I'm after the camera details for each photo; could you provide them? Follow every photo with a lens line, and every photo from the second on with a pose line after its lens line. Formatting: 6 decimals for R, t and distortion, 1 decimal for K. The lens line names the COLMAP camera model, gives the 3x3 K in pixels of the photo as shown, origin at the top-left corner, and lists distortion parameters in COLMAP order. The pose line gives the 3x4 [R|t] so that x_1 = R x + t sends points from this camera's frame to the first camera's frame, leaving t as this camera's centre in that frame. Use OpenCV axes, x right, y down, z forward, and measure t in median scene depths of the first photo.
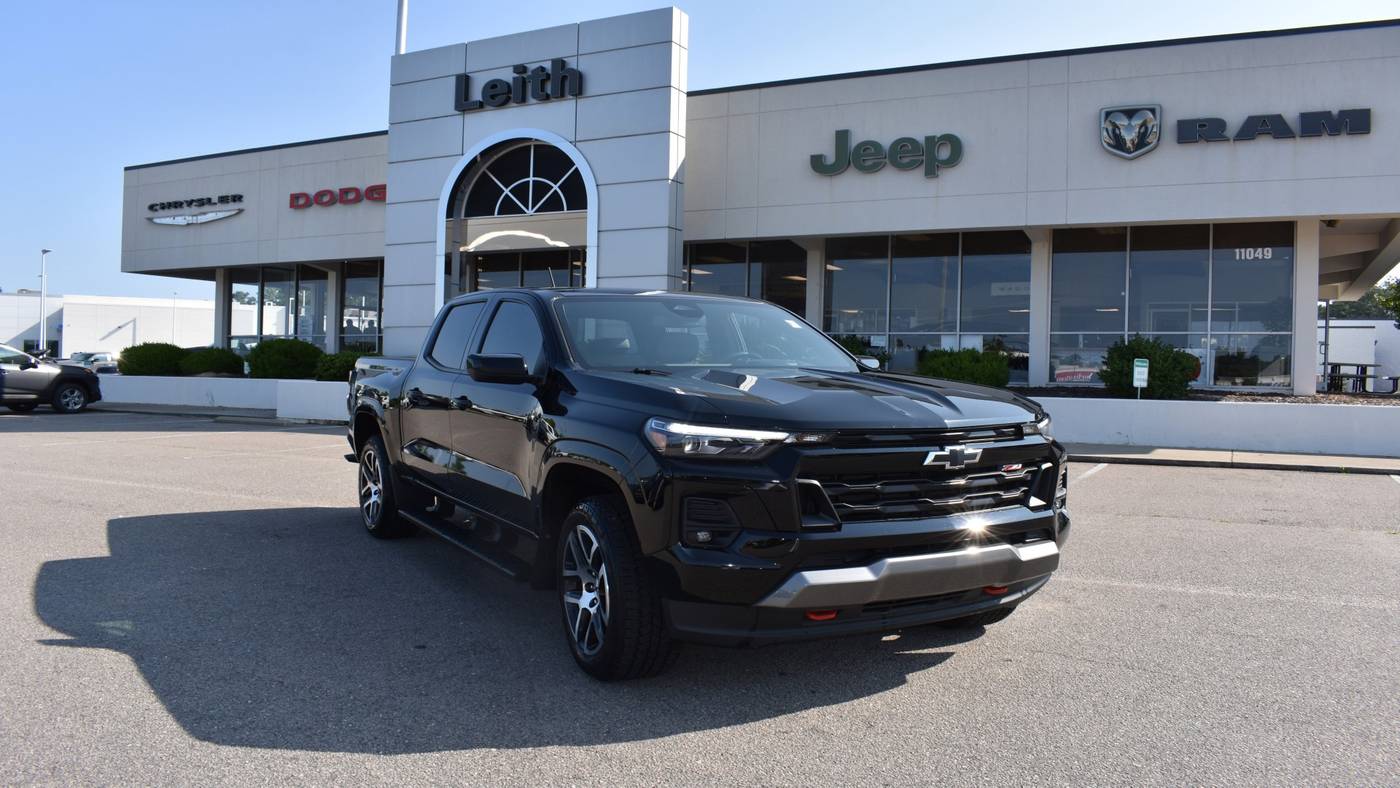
lens RADIAL K [[1104.3, 0, 700.0], [0, 1104.3, 394.0], [0, 0, 1]] dist [-0.105783, 0.030308]
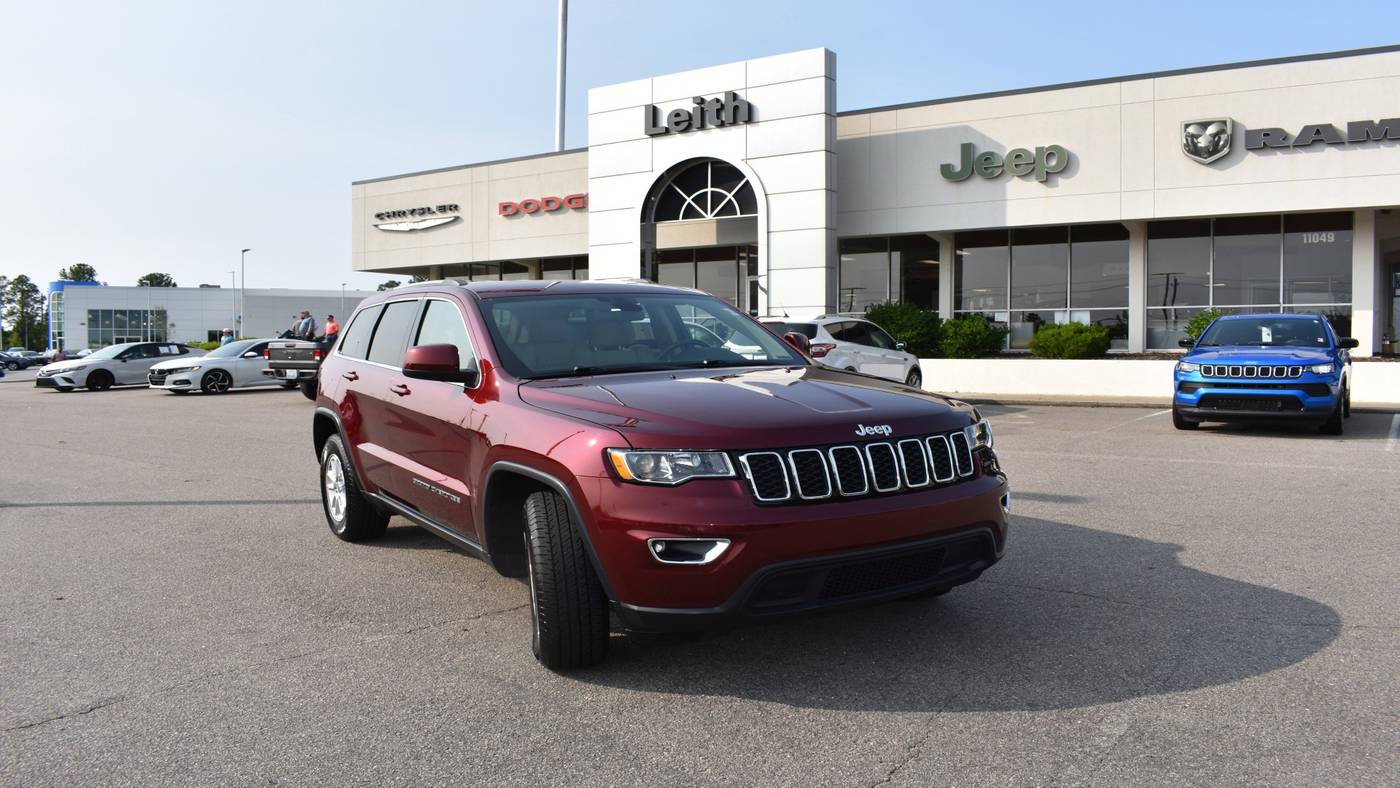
lens RADIAL K [[1104.3, 0, 700.0], [0, 1104.3, 394.0], [0, 0, 1]] dist [-0.105783, 0.030308]
pose [[0.992638, -0.012497, -0.120474, -0.019658], [0.014719, 0.999737, 0.017569, 0.009865], [0.120223, -0.019213, 0.992561, -0.224292]]
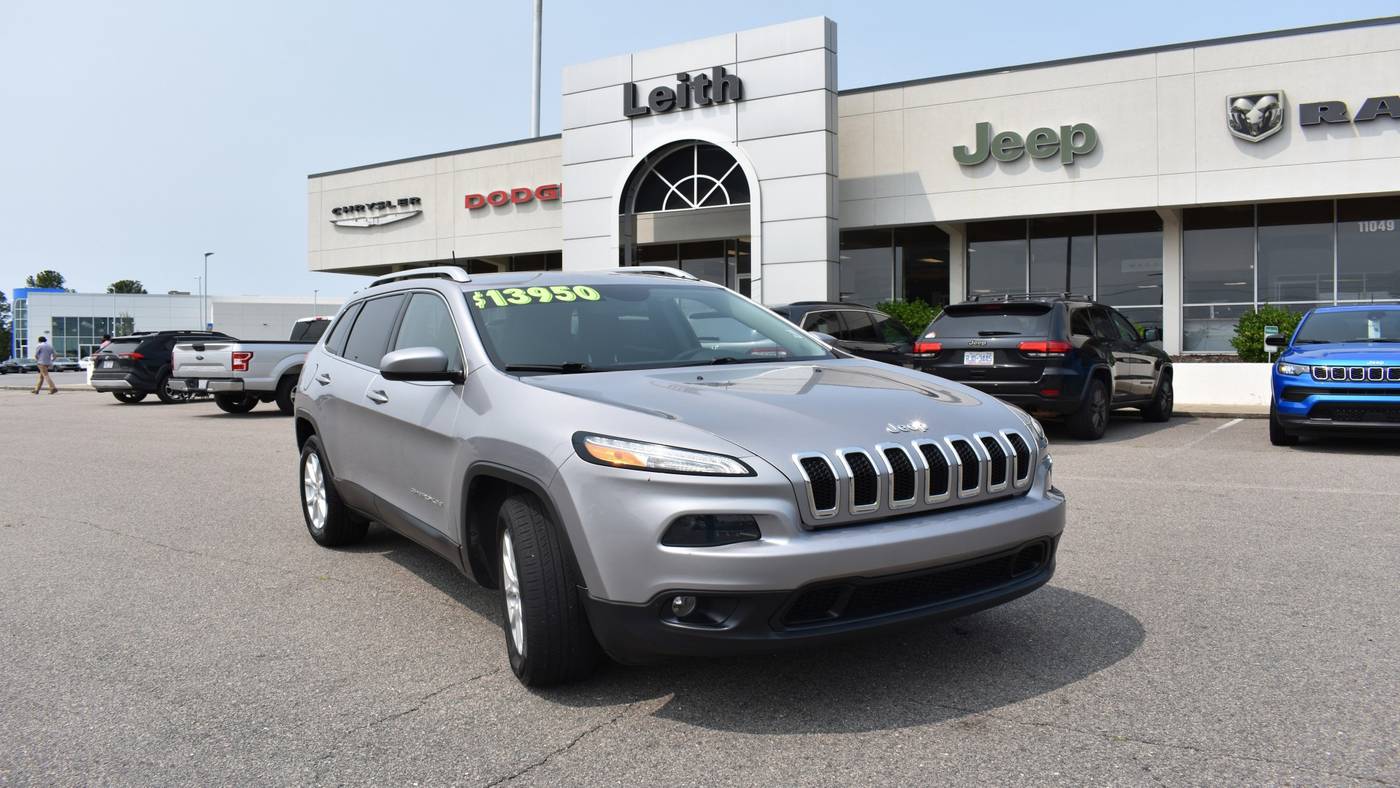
lens RADIAL K [[1104.3, 0, 700.0], [0, 1104.3, 394.0], [0, 0, 1]] dist [-0.105783, 0.030308]
pose [[0.994583, -0.016919, -0.102559, -0.040224], [0.018130, 0.999776, 0.010885, 0.010439], [0.102352, -0.012686, 0.994667, -0.100508]]
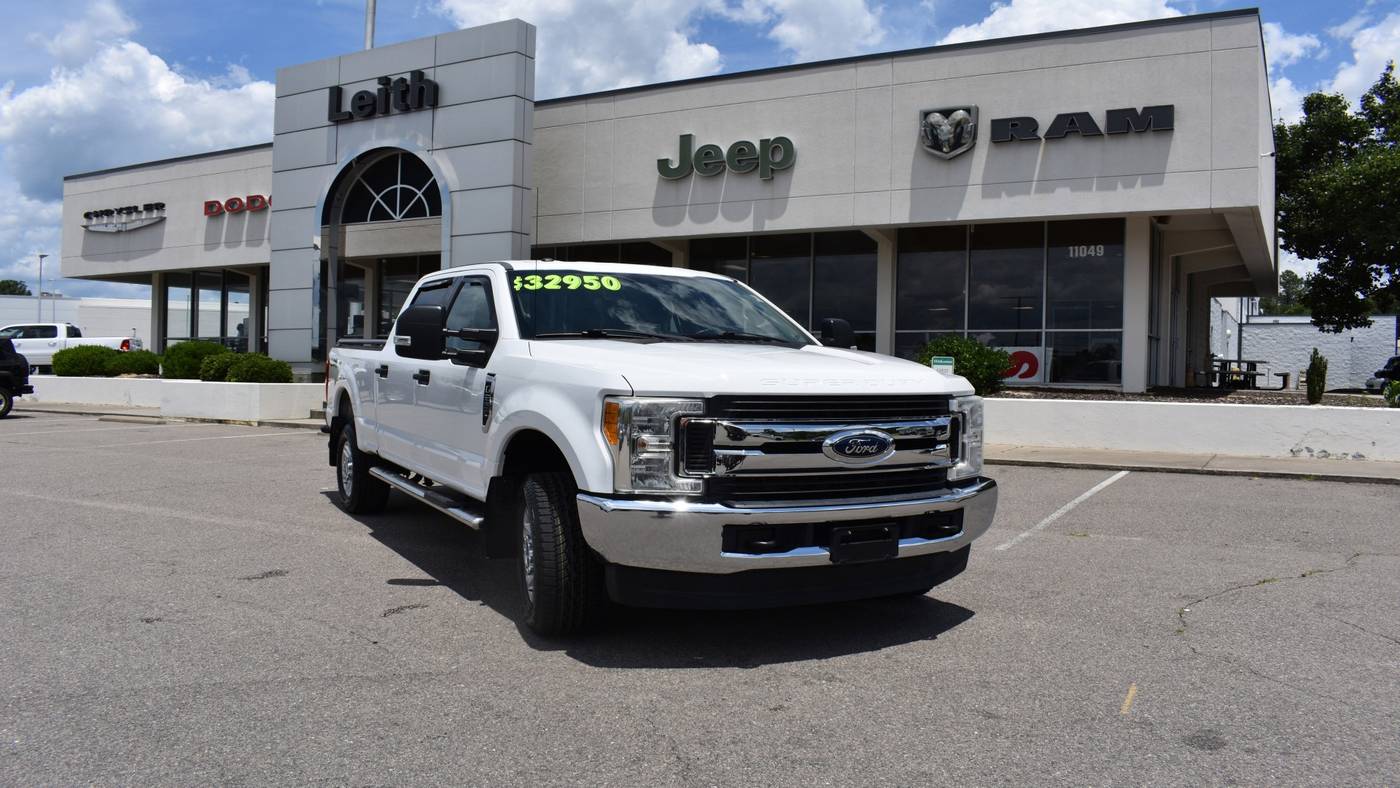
lens RADIAL K [[1104.3, 0, 700.0], [0, 1104.3, 394.0], [0, 0, 1]] dist [-0.105783, 0.030308]
pose [[0.999348, -0.002507, -0.036008, 0.169828], [0.002535, 0.999997, 0.000720, 0.000658], [0.036006, -0.000811, 0.999351, -0.022717]]
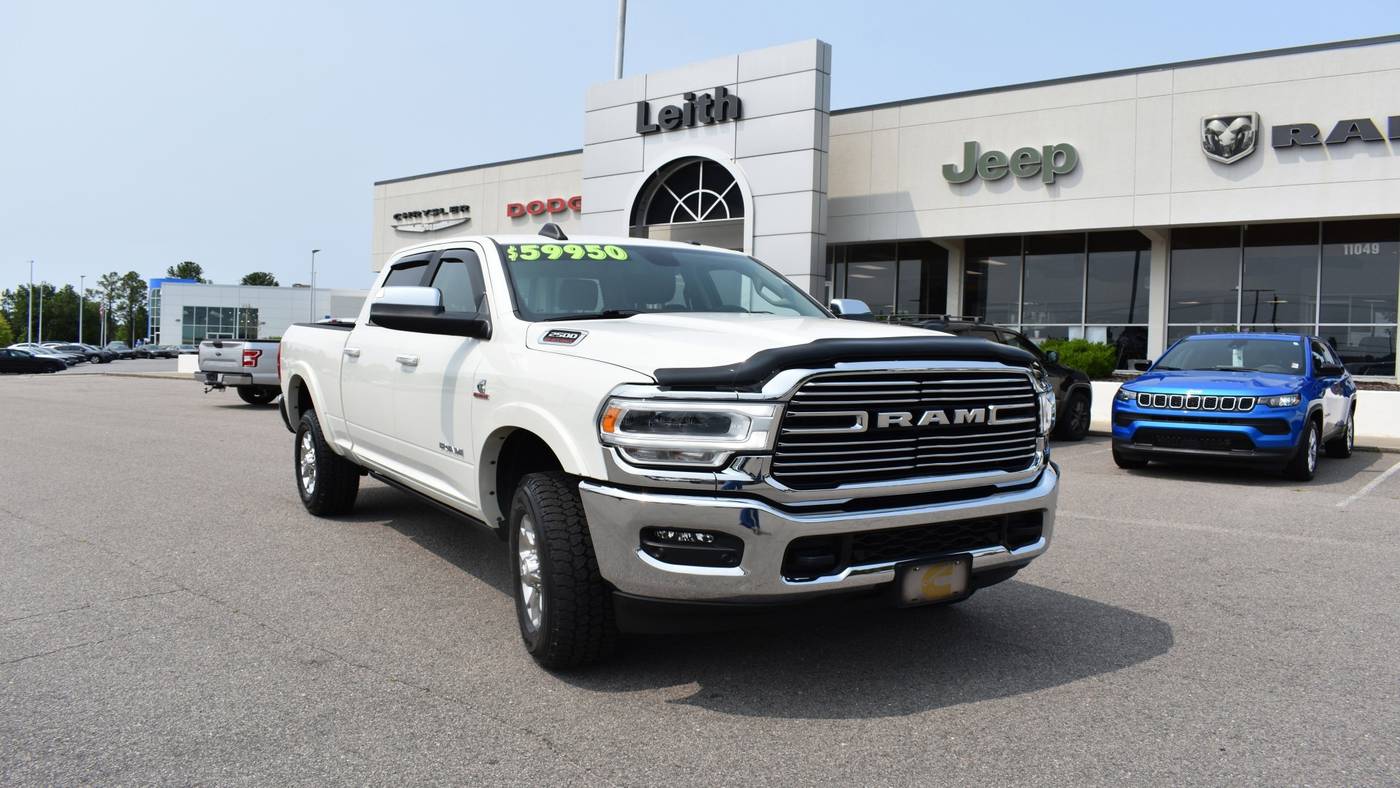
lens RADIAL K [[1104.3, 0, 700.0], [0, 1104.3, 394.0], [0, 0, 1]] dist [-0.105783, 0.030308]
pose [[0.976938, 0.011670, -0.213206, 0.095534], [-0.009724, 0.999901, 0.010172, 0.005495], [0.213303, -0.007864, 0.976954, -0.132373]]
